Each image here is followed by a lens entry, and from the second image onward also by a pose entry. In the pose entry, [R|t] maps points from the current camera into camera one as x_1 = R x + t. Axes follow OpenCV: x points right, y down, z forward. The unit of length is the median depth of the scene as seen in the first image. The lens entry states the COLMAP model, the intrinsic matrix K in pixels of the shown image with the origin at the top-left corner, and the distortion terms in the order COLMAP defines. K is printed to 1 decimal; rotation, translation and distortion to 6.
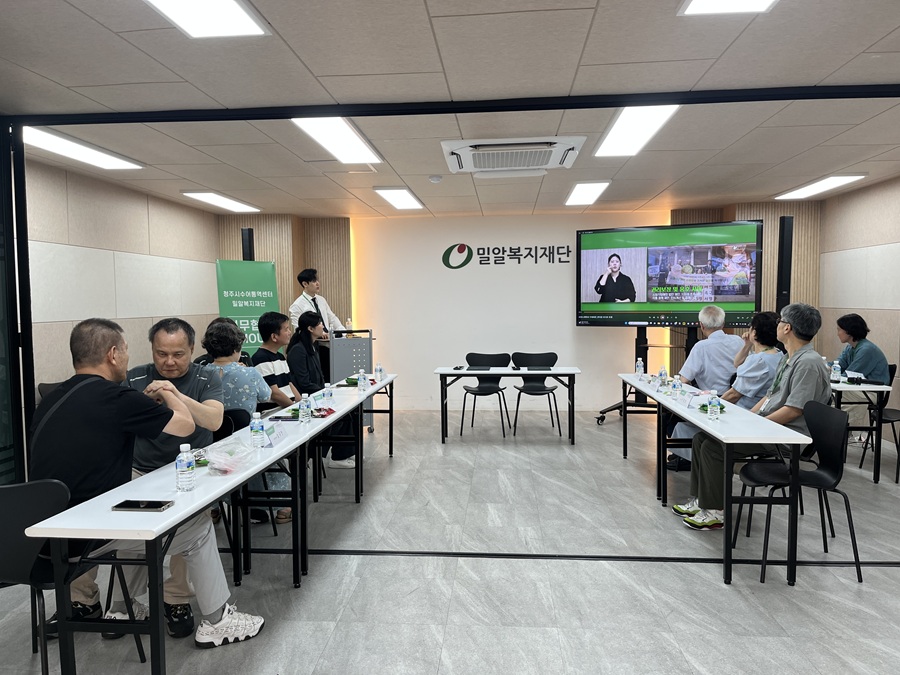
lens RADIAL K [[698.6, 0, 450.0], [0, 698.6, 337.5], [0, 0, 1]] dist [0.075053, -0.124625]
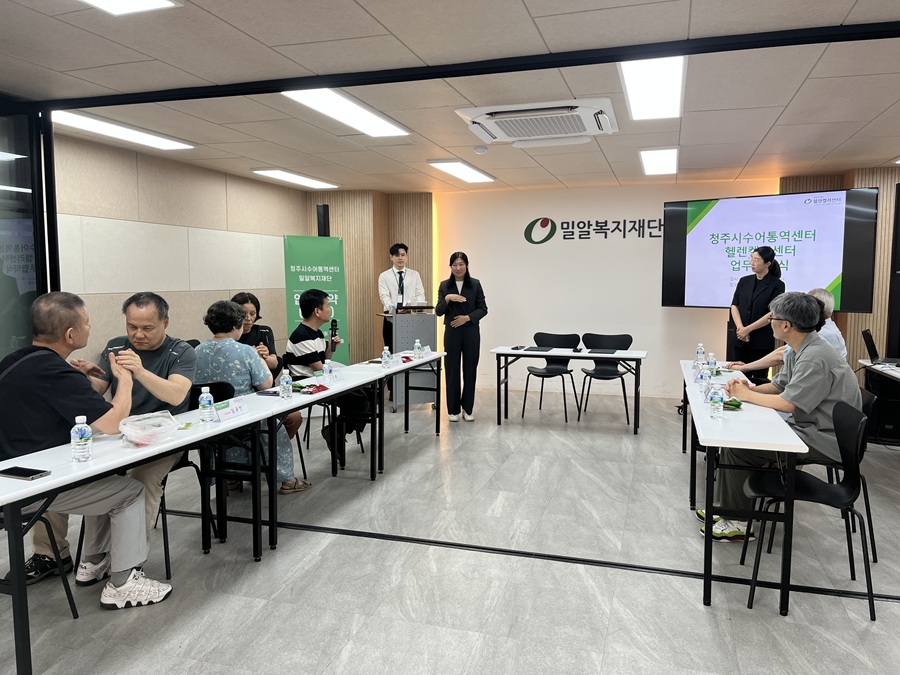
lens RADIAL K [[698.6, 0, 450.0], [0, 698.6, 337.5], [0, 0, 1]] dist [0.075053, -0.124625]
pose [[0.975899, 0.030015, -0.216148, 0.180747], [-0.022242, 0.999019, 0.038301, -0.007619], [0.217086, -0.032571, 0.975609, 0.057165]]
